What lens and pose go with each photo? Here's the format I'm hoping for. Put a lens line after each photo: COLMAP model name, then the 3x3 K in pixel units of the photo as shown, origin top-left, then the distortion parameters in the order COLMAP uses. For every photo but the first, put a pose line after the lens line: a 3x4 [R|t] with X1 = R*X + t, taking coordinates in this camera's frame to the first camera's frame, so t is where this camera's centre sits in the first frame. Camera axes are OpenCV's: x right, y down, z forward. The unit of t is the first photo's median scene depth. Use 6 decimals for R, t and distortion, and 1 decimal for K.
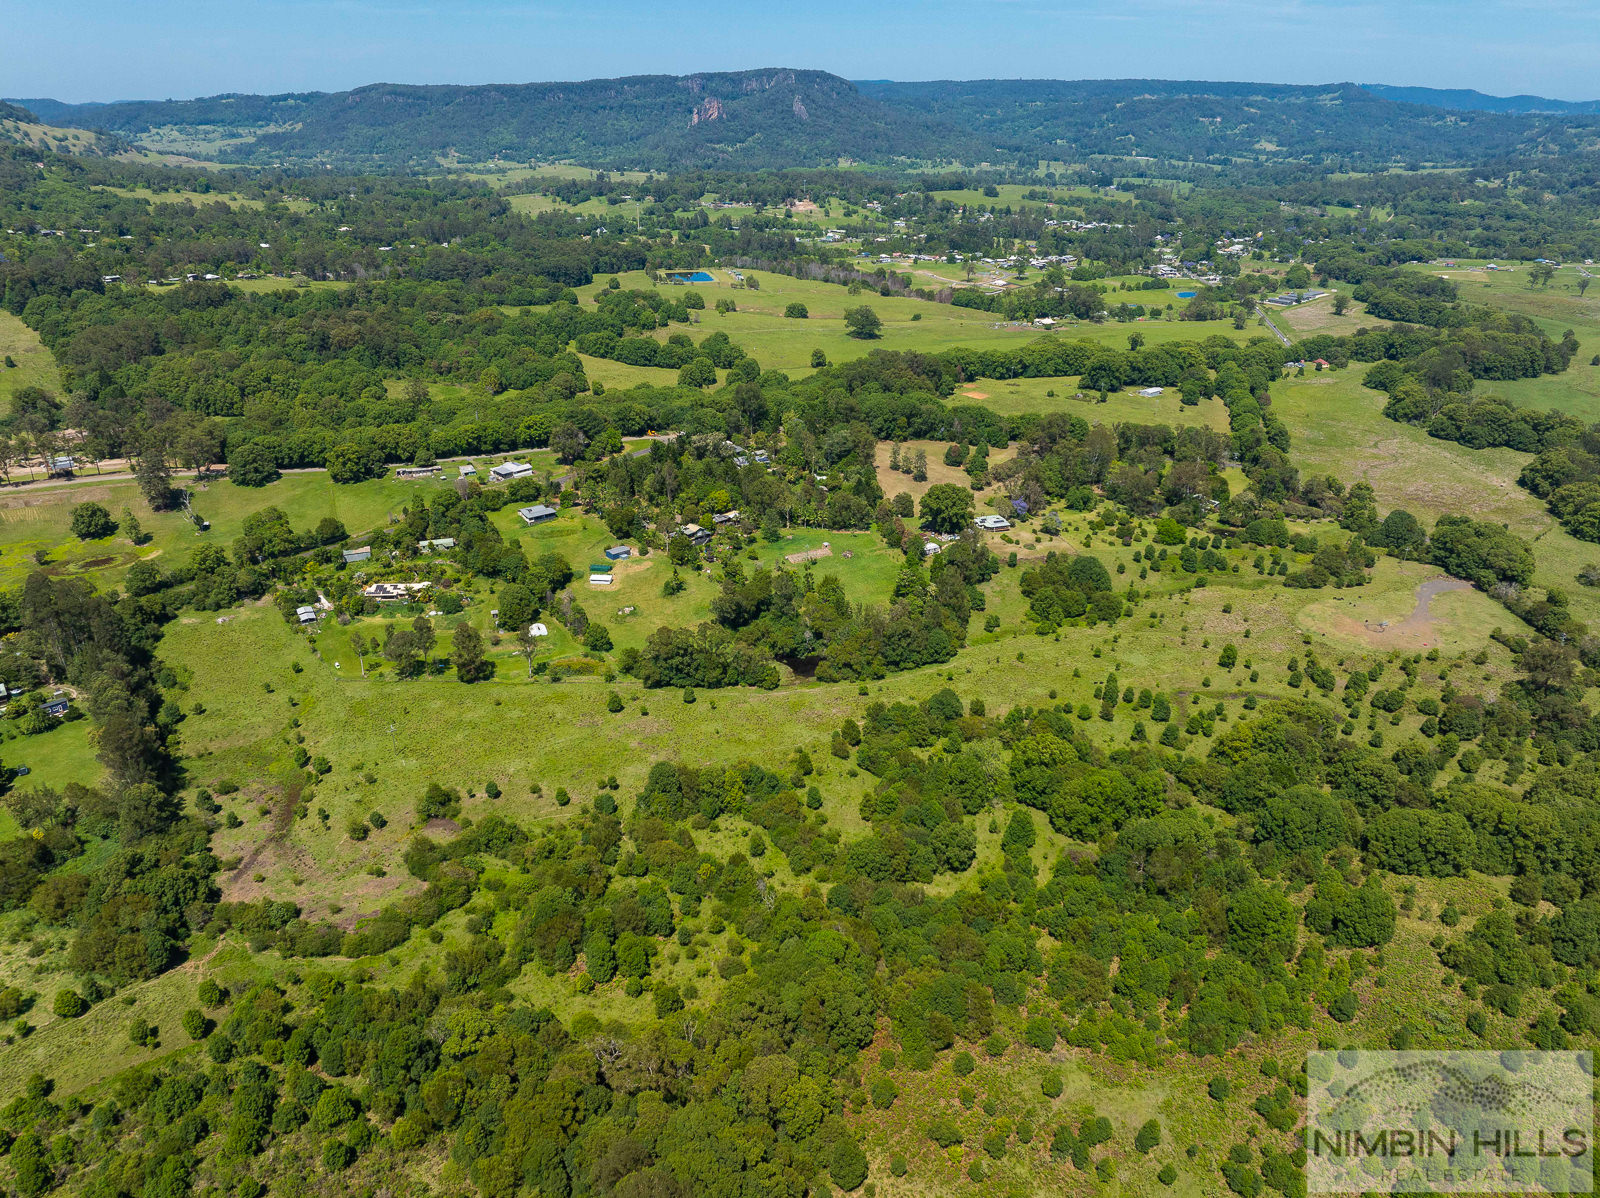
lens RADIAL K [[1127.1, 0, 803.2], [0, 1127.1, 592.6], [0, 0, 1]] dist [-0.054096, 0.026887]
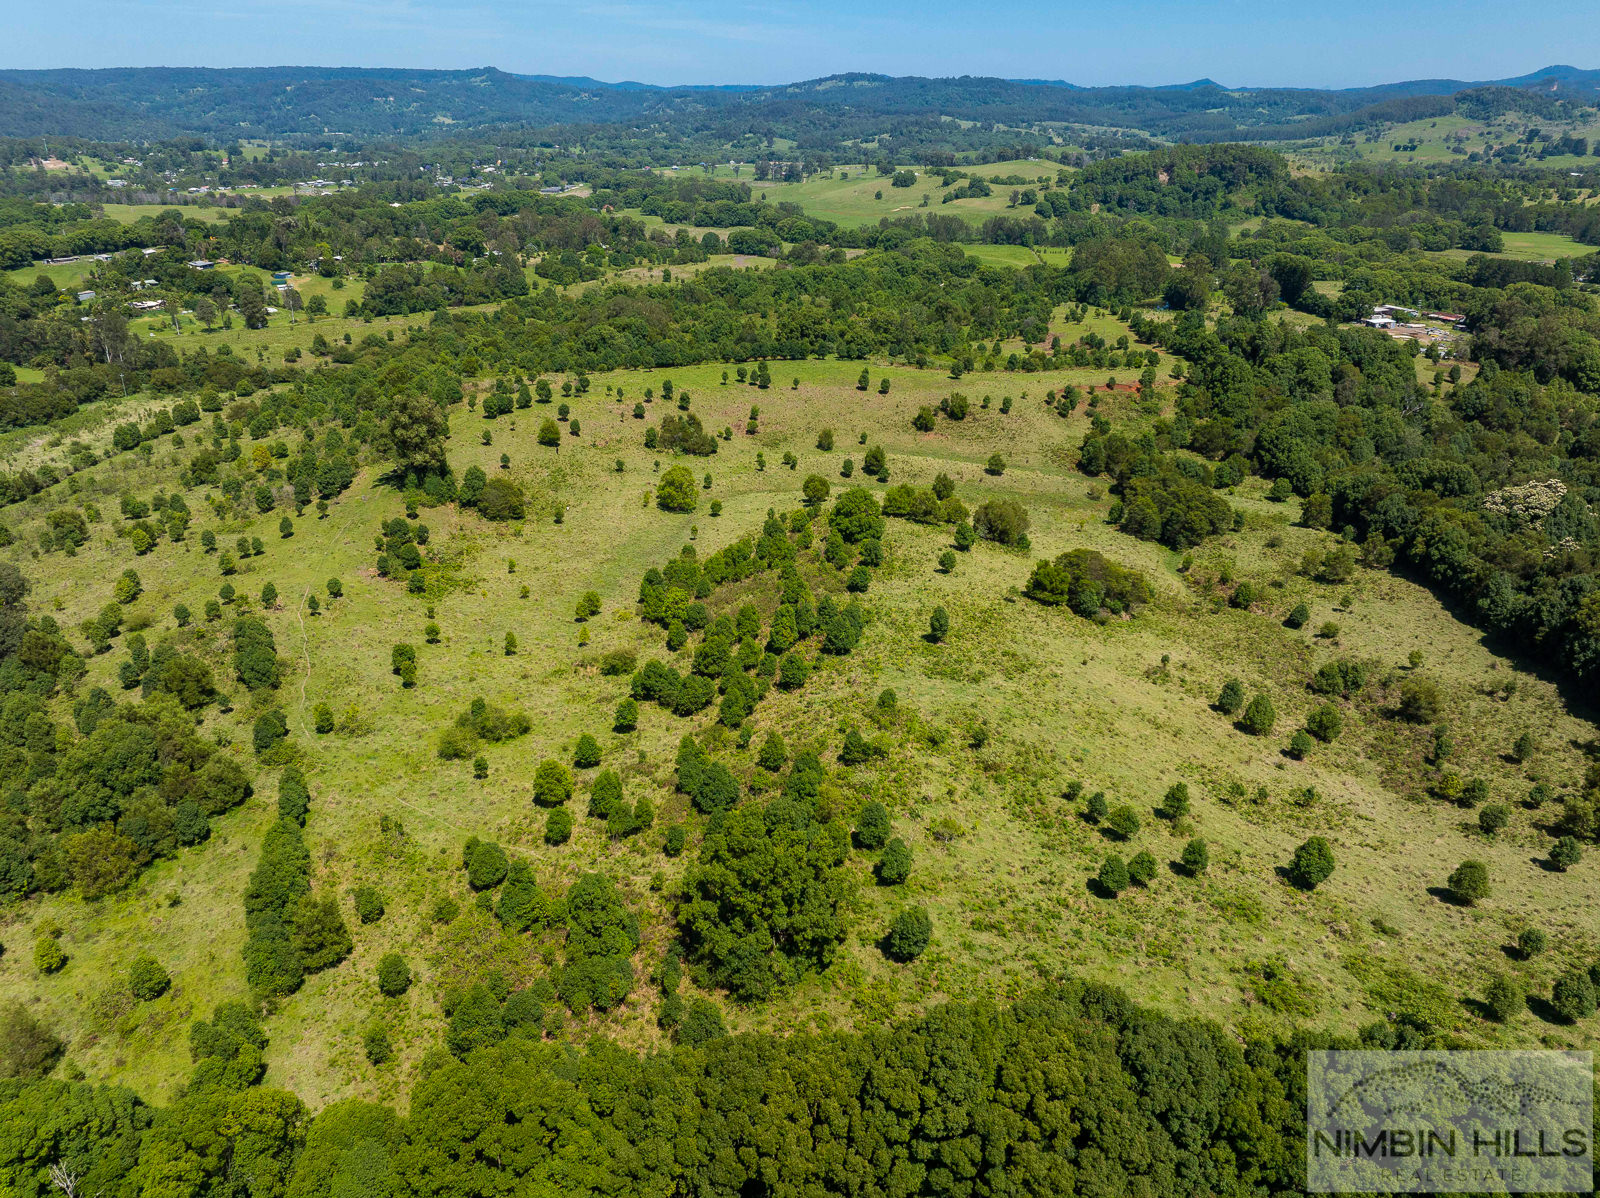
lens RADIAL K [[1127.1, 0, 798.9], [0, 1127.1, 593.5], [0, 0, 1]] dist [-0.054096, 0.026887]
pose [[0.776847, -0.258287, 0.574279, -0.298338], [0.256844, 0.962661, 0.085524, 0.211062], [-0.574926, 0.081061, 0.814180, -0.271243]]
